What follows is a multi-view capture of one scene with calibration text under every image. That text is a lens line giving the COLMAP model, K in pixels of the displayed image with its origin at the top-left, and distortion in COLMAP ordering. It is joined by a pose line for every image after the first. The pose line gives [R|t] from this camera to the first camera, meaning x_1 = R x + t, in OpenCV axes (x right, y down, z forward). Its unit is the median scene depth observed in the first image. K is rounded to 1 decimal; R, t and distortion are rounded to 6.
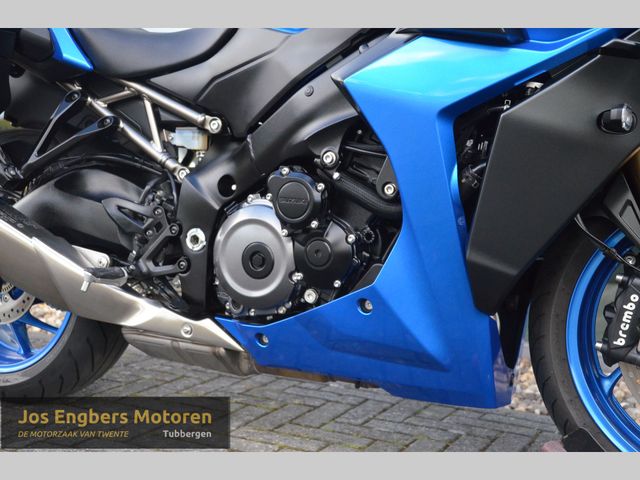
lens RADIAL K [[846.3, 0, 315.8], [0, 846.3, 247.5], [0, 0, 1]] dist [0.093152, 0.000000]
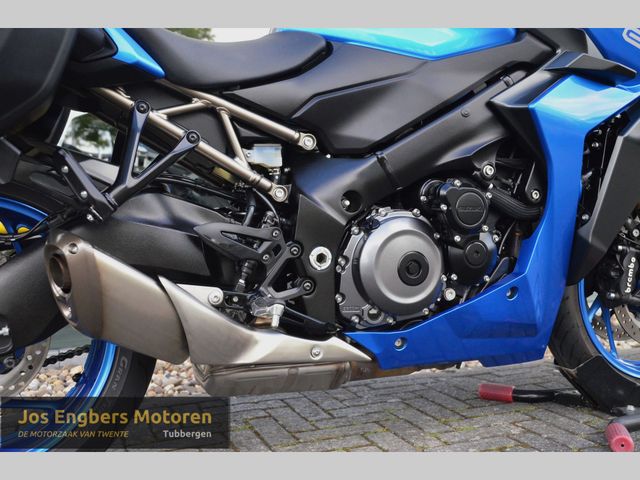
lens RADIAL K [[778.5, 0, 344.4], [0, 778.5, 249.7], [0, 0, 1]] dist [0.024858, 0.000000]
pose [[0.651080, -0.095800, 0.752939, -0.800857], [0.102100, 0.994041, 0.038189, -0.050748], [-0.752110, 0.052011, 0.656982, 0.388795]]
